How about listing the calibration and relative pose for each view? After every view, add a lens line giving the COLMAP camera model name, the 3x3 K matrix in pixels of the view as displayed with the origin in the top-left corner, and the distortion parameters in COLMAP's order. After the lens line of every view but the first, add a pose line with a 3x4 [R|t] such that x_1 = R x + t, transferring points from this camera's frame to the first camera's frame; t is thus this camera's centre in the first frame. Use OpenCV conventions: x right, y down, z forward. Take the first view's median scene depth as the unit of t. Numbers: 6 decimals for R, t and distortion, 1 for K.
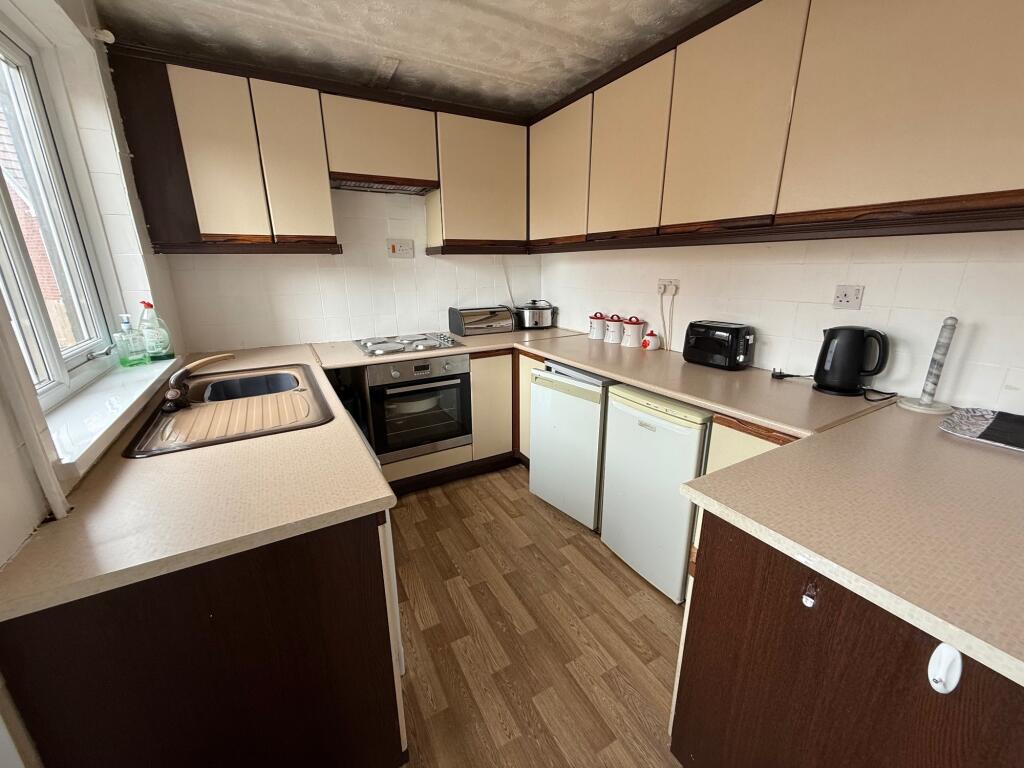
lens RADIAL K [[405.8, 0, 512.0], [0, 405.8, 384.0], [0, 0, 1]] dist [0.000181, -0.000144]
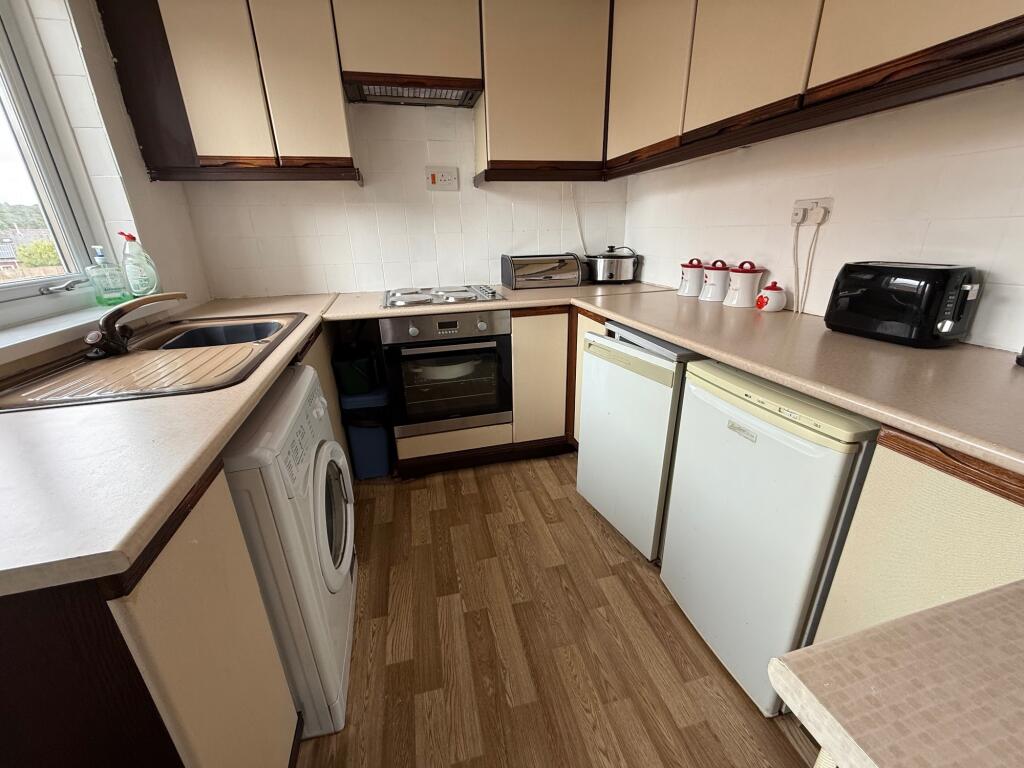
lens RADIAL K [[405.8, 0, 512.0], [0, 405.8, 384.0], [0, 0, 1]] dist [0.000181, -0.000144]
pose [[0.967221, 0.075680, -0.242395, 0.110837], [-0.056399, 0.994738, 0.085527, 0.000757], [0.247592, -0.069052, 0.966400, 0.261353]]
